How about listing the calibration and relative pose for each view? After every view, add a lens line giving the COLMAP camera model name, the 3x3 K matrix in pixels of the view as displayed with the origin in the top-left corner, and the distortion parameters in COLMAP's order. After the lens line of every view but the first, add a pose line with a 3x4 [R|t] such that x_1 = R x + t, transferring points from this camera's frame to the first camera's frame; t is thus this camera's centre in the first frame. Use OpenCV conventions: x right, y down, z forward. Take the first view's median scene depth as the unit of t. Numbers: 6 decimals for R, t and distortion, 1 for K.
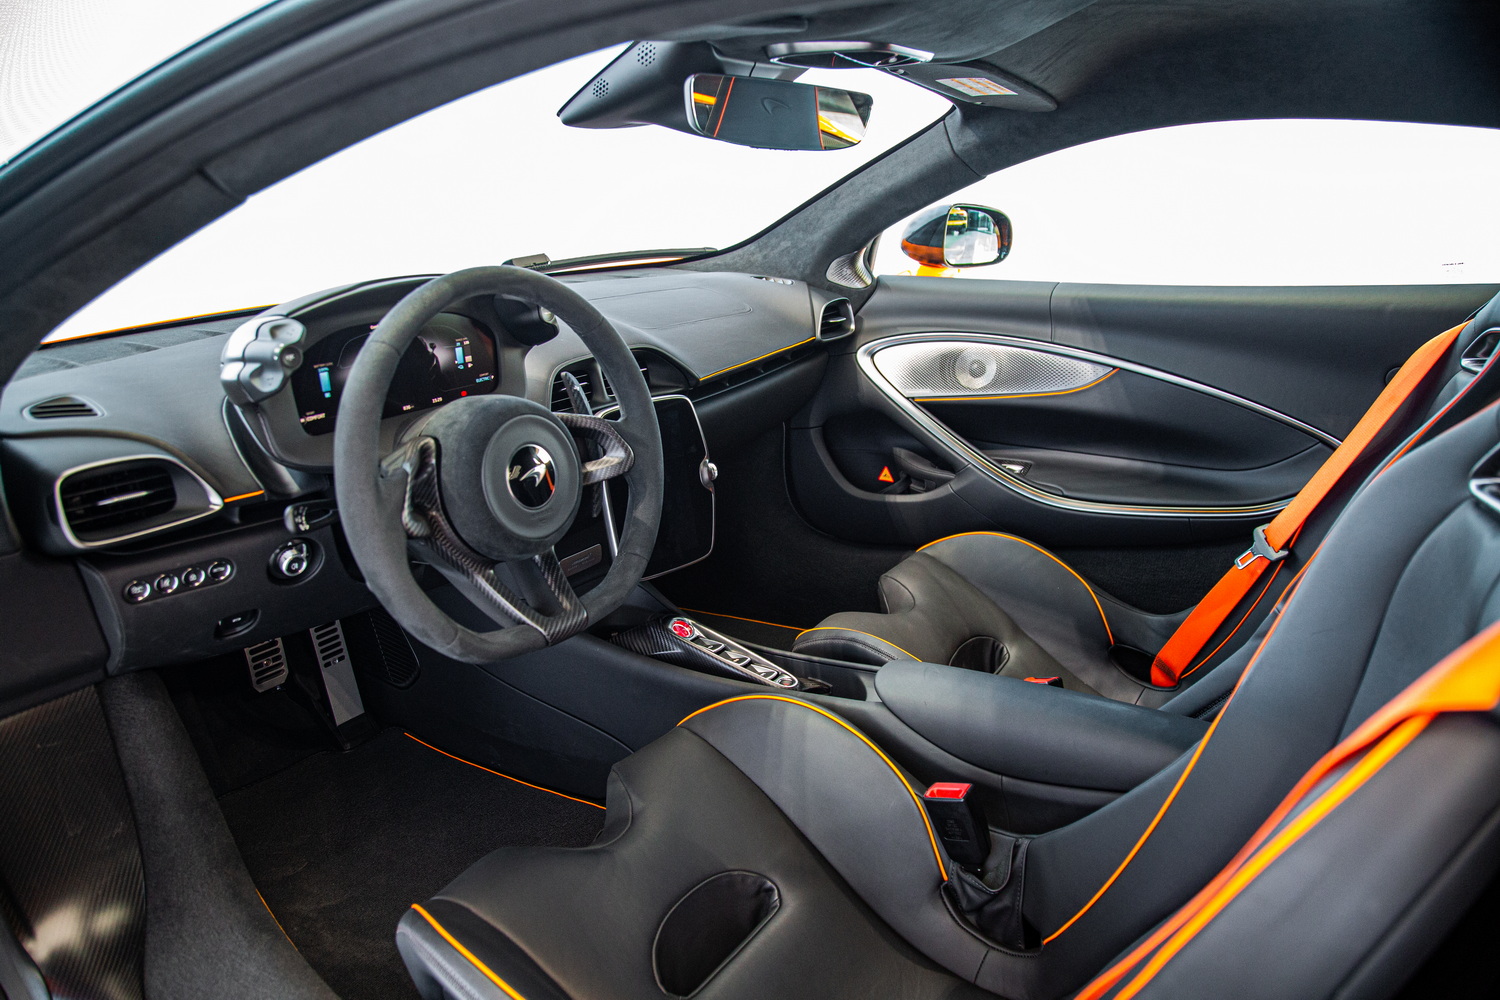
lens RADIAL K [[1028.6, 0, 750.0], [0, 1028.6, 500.0], [0, 0, 1]] dist [-0.120649, 0.077818]
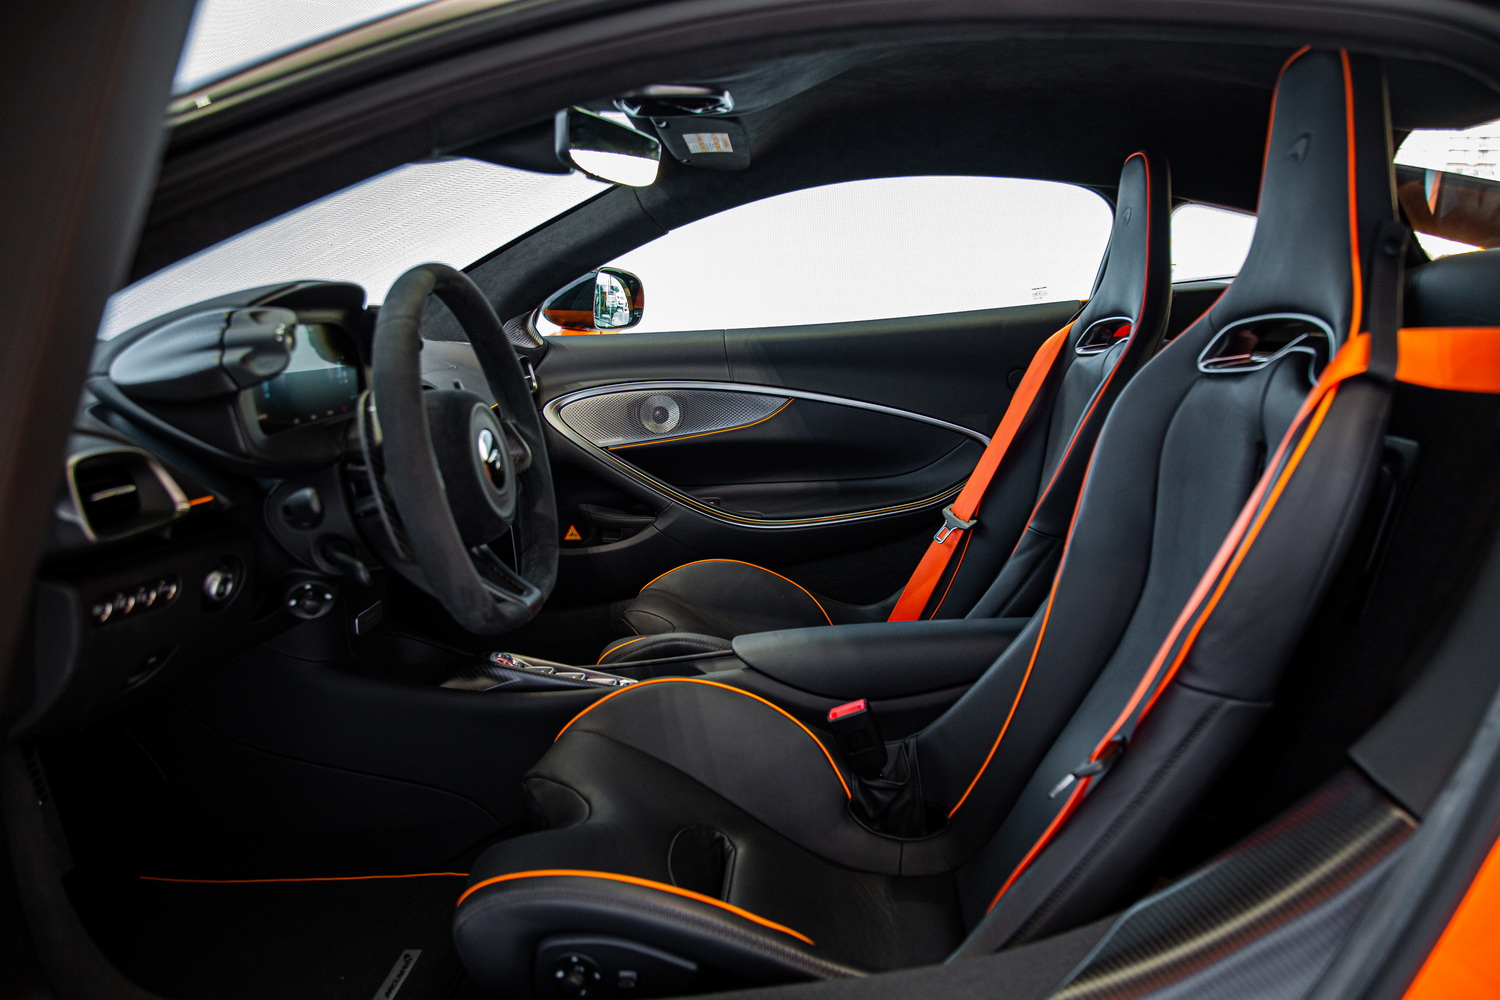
lens RADIAL K [[1226.5, 0, 735.9], [0, 1226.5, 498.5], [0, 0, 1]] dist [-0.066330, 0.002318]
pose [[0.858214, -0.089006, 0.505516, -0.385249], [0.168259, 0.979216, -0.113244, 0.121222], [-0.484930, 0.182246, 0.855353, -0.112459]]
